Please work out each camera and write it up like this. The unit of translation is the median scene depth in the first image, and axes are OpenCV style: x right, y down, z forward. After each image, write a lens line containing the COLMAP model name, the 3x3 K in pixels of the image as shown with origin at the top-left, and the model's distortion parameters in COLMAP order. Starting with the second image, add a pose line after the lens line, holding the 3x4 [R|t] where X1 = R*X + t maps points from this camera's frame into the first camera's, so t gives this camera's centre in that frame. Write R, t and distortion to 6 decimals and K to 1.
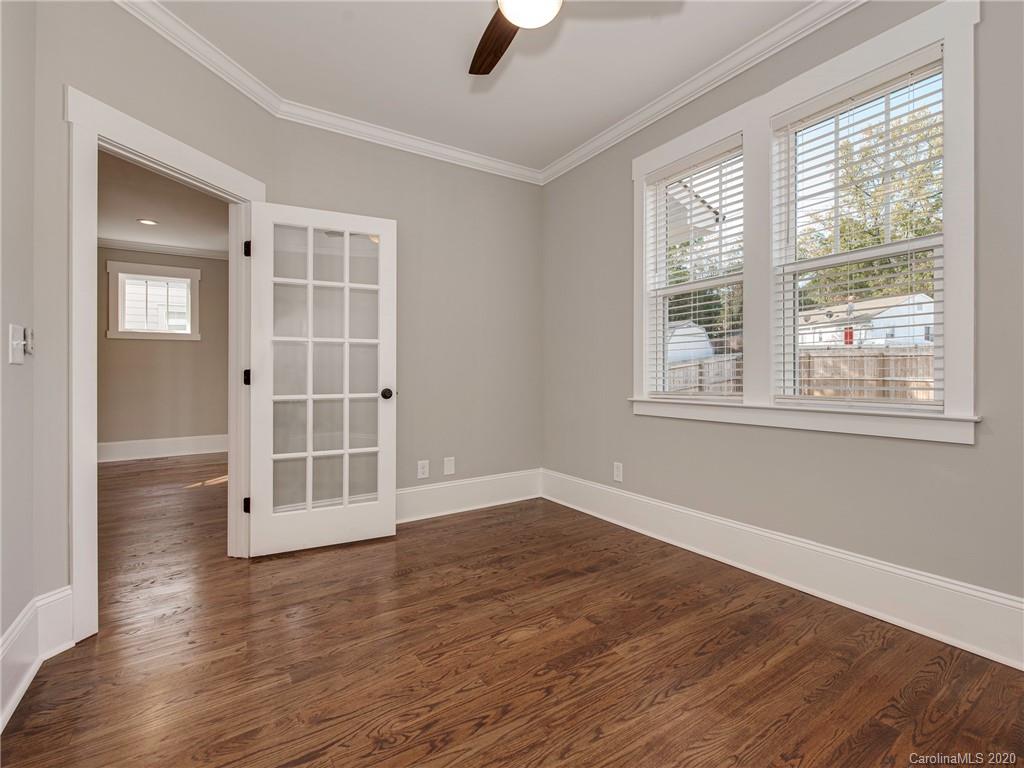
lens RADIAL K [[485.4, 0, 515.9], [0, 485.4, 375.0], [0, 0, 1]] dist [0.002024, -0.000633]
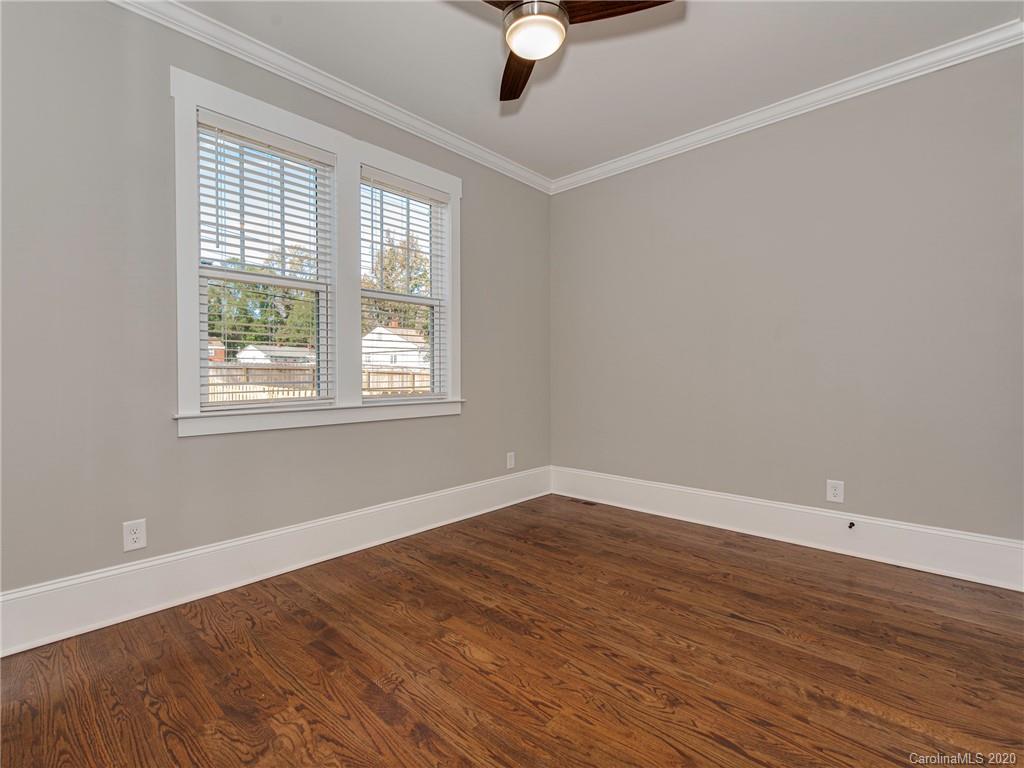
lens RADIAL K [[485.4, 0, 516.0], [0, 485.4, 384.2], [0, 0, 1]] dist [0.002024, -0.000633]
pose [[-0.265883, -0.007913, 0.963973, -0.950393], [0.009895, 0.999891, 0.010937, 0.004183], [-0.963954, 0.012446, -0.265776, 1.236016]]
